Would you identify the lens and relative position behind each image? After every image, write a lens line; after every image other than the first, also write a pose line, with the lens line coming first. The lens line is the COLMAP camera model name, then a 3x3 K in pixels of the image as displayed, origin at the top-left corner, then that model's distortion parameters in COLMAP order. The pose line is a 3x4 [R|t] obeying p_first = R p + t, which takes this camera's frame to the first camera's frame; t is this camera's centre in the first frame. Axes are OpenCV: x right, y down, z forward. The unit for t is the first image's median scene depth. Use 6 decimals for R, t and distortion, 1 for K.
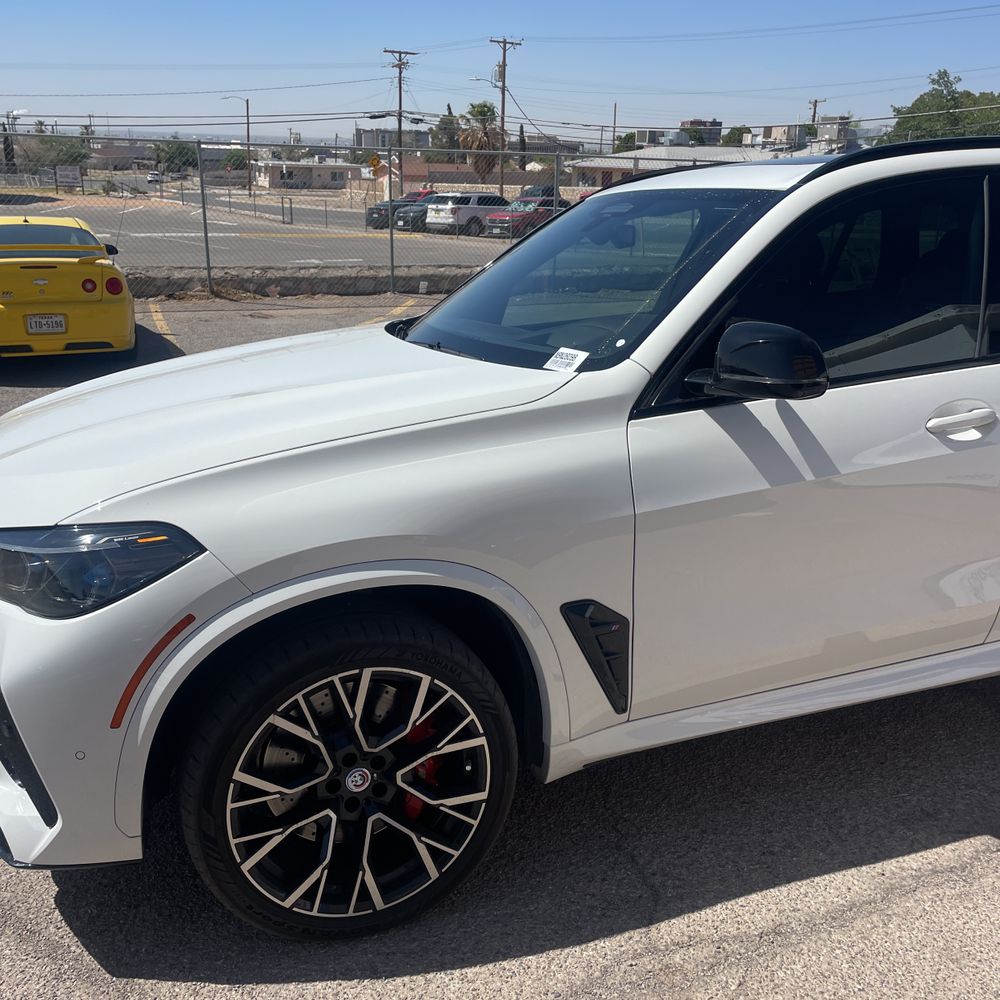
lens RADIAL K [[1007.1, 0, 506.2], [0, 1007.1, 484.0], [0, 0, 1]] dist [0.074310, -0.083477]
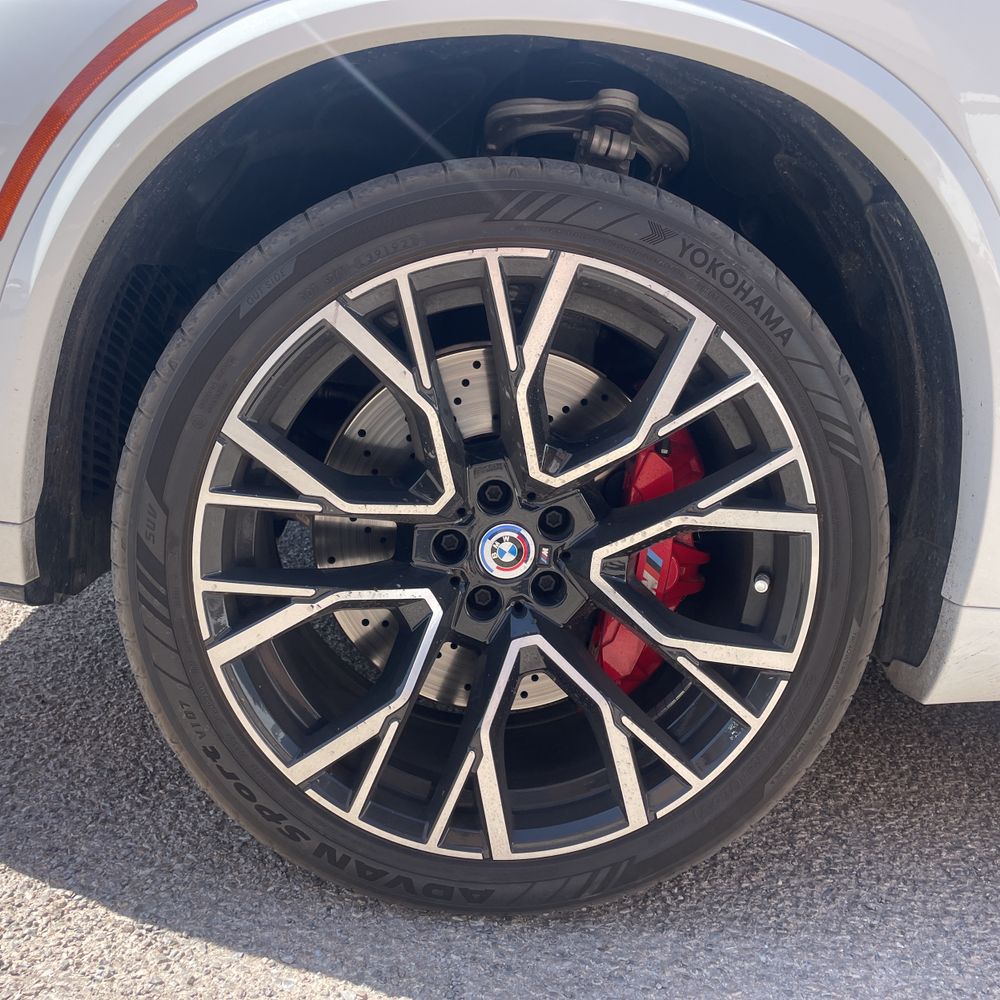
lens RADIAL K [[1005.1, 0, 496.4], [0, 1005.1, 485.7], [0, 0, 1]] dist [0.106686, -0.132265]
pose [[0.947290, 0.168600, -0.272425, -0.031341], [-0.192502, 0.979251, -0.063332, 0.266444], [0.256095, 0.112436, 0.960090, 0.520370]]
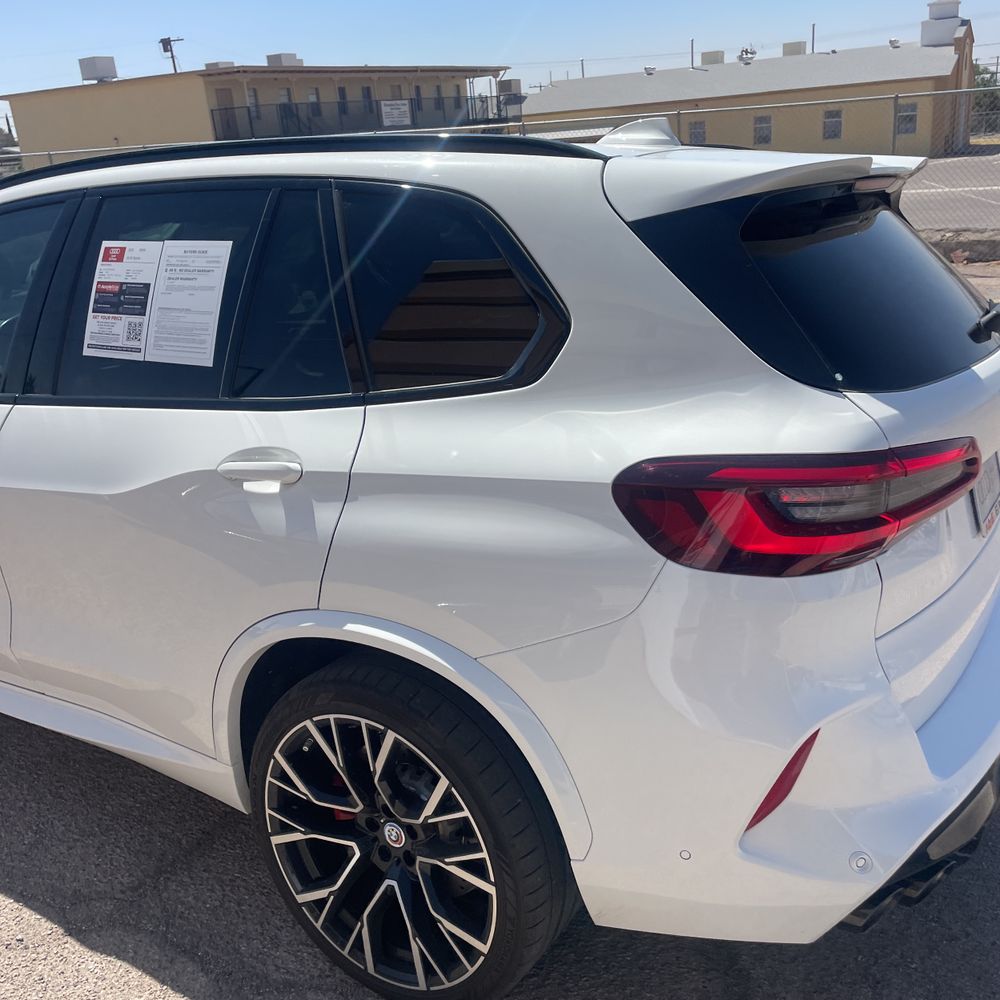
lens RADIAL K [[1005.1, 0, 496.4], [0, 1005.1, 485.7], [0, 0, 1]] dist [0.106686, -0.132265]
pose [[0.590891, 0.201638, -0.781147, 1.663291], [-0.163314, 0.978111, 0.128944, -0.264460], [0.790048, 0.051381, 0.610888, 0.859919]]
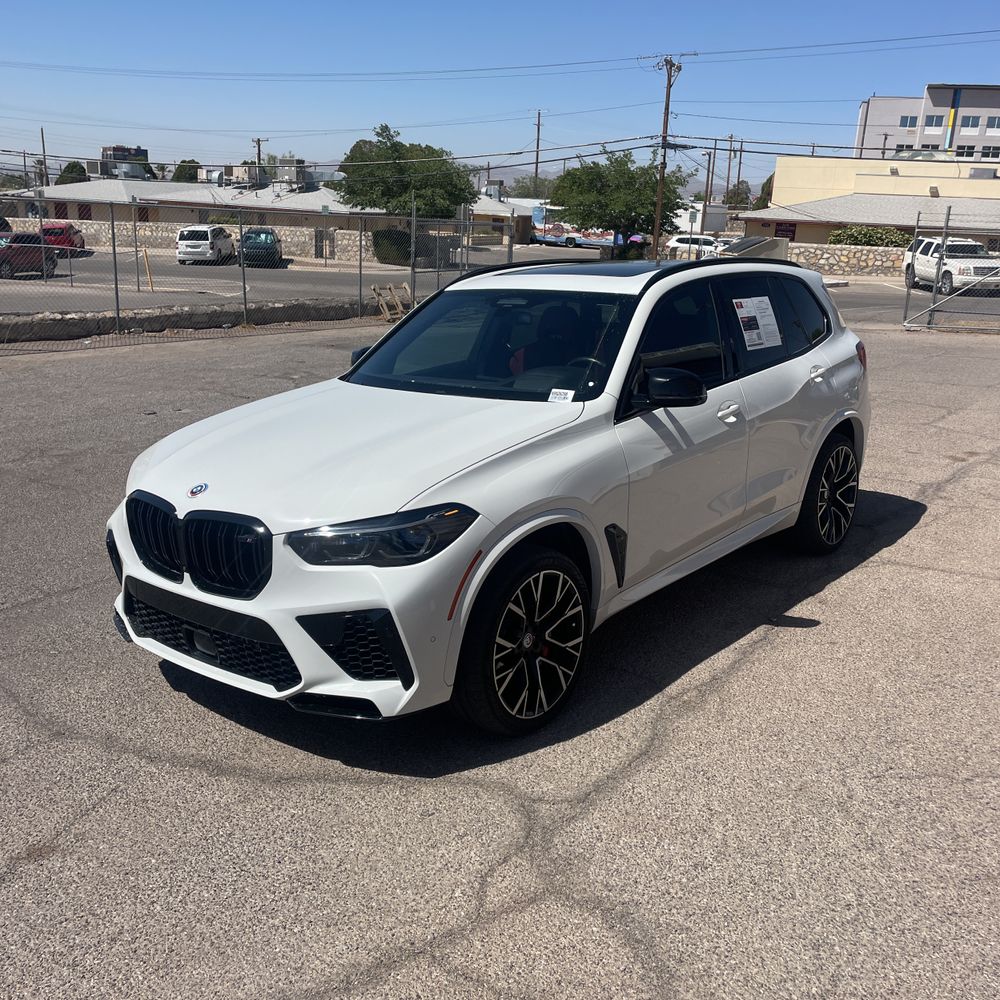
lens RADIAL K [[1005.1, 0, 496.4], [0, 1005.1, 485.7], [0, 0, 1]] dist [0.106686, -0.132265]
pose [[0.869474, -0.119578, 0.479287, -0.913768], [0.131862, 0.991235, 0.008094, 0.002784], [-0.476054, 0.056162, 0.877621, -0.482426]]
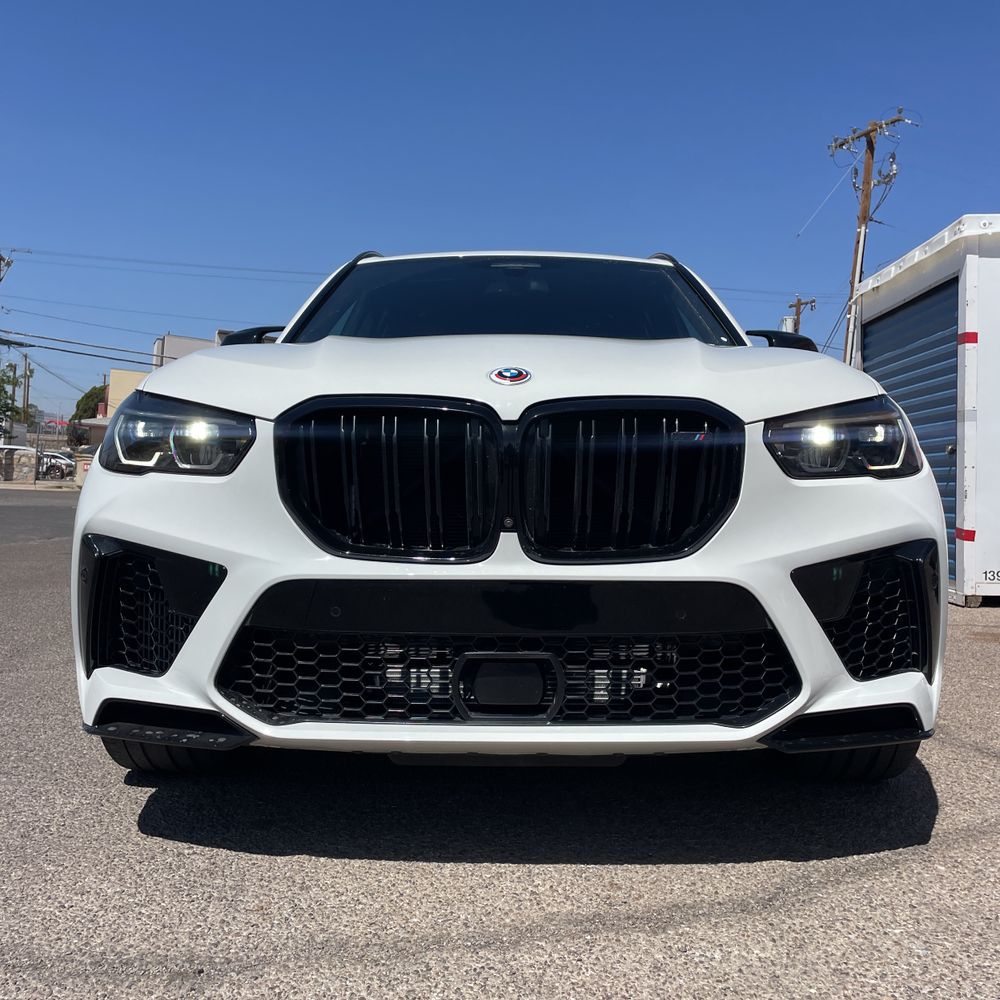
lens RADIAL K [[1016.7, 0, 521.4], [0, 1016.7, 494.4], [0, 0, 1]] dist [0.115488, -0.188706]
pose [[0.364822, -0.007963, 0.931043, -1.320246], [0.221565, 0.971980, -0.078506, 0.118411], [-0.904331, 0.234927, 0.356364, 0.791738]]
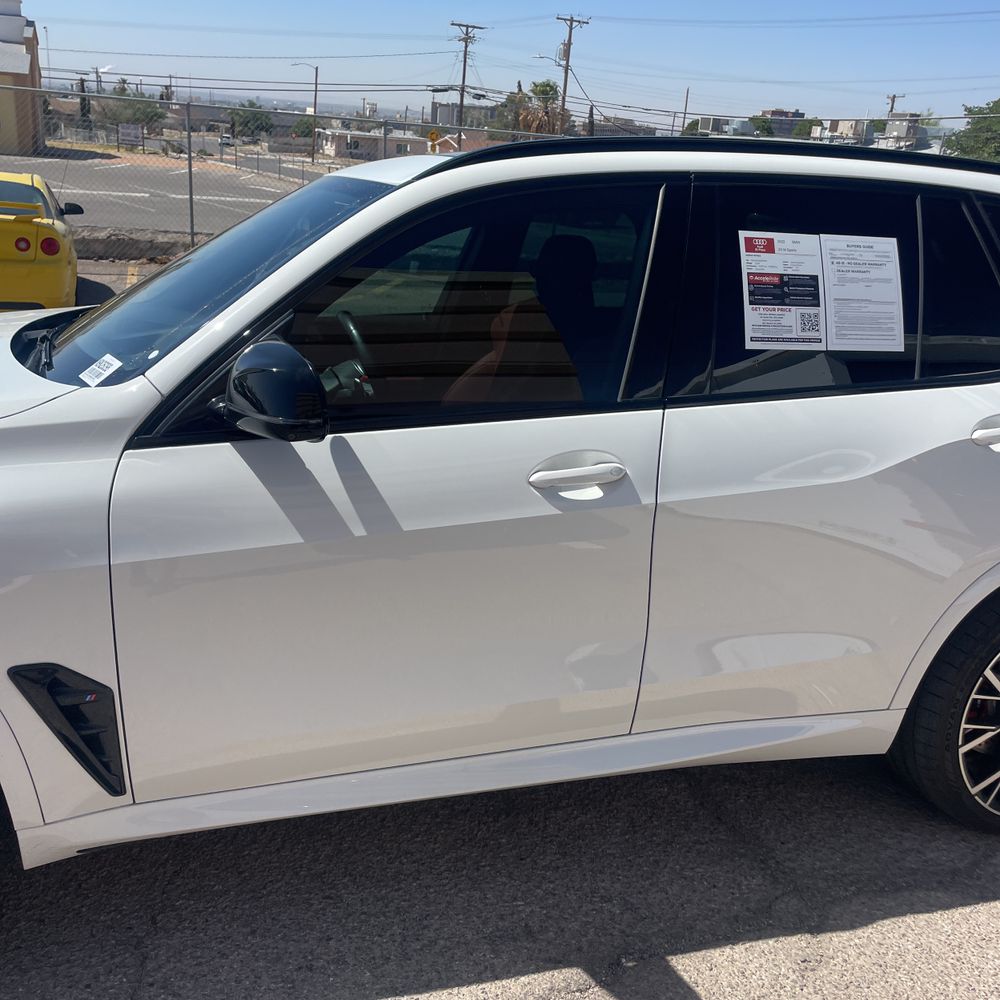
lens RADIAL K [[1007.3, 0, 494.0], [0, 1007.3, 486.9], [0, 0, 1]] dist [0.058191, -0.047736]
pose [[0.995312, 0.074193, -0.062038, 0.455735], [-0.072846, 0.997061, 0.023709, -0.071478], [0.063615, -0.019079, 0.997792, 0.179350]]
